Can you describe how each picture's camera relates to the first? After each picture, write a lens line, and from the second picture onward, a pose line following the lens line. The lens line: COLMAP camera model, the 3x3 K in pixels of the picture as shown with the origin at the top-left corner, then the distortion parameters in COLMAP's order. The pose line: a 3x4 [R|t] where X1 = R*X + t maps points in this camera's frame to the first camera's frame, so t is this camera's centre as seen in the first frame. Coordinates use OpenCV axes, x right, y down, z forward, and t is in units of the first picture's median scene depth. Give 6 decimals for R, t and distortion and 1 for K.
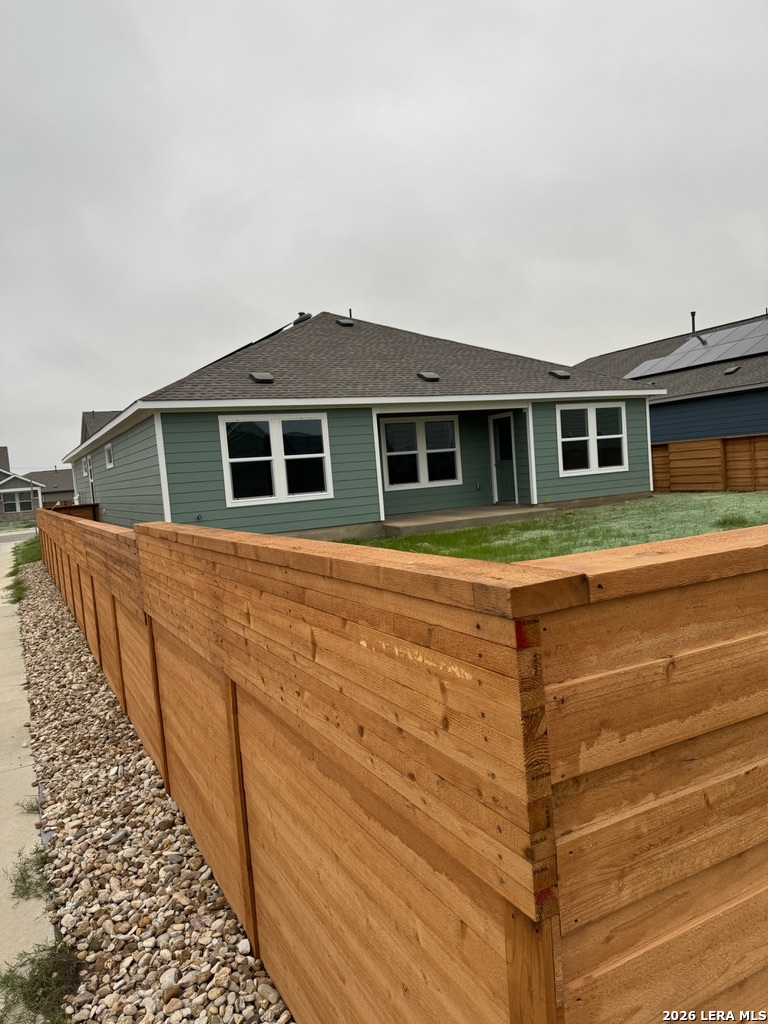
lens RADIAL K [[730.8, 0, 376.4], [0, 730.8, 520.5], [0, 0, 1]] dist [0.040521, -0.020582]
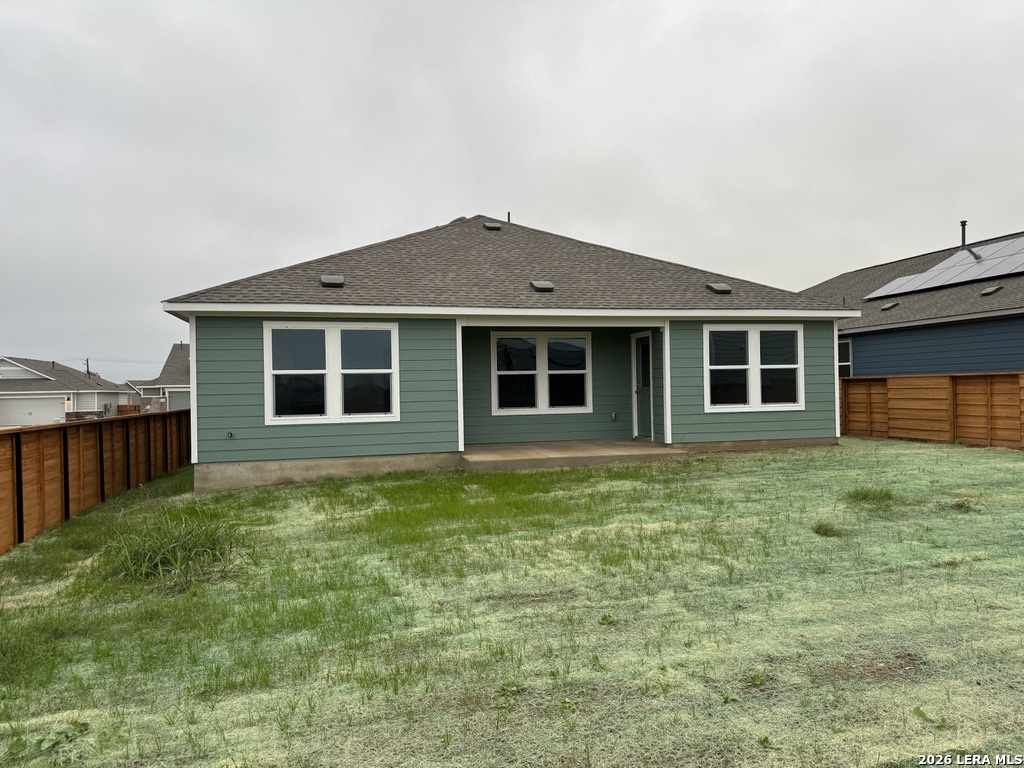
lens RADIAL K [[730.8, 0, 521.0], [0, 730.8, 380.0], [0, 0, 1]] dist [0.040521, -0.020582]
pose [[0.974006, 0.054416, -0.219890, 0.222813], [-0.069700, 0.995618, -0.062350, -0.029204], [0.215534, 0.076056, 0.973530, 0.154611]]
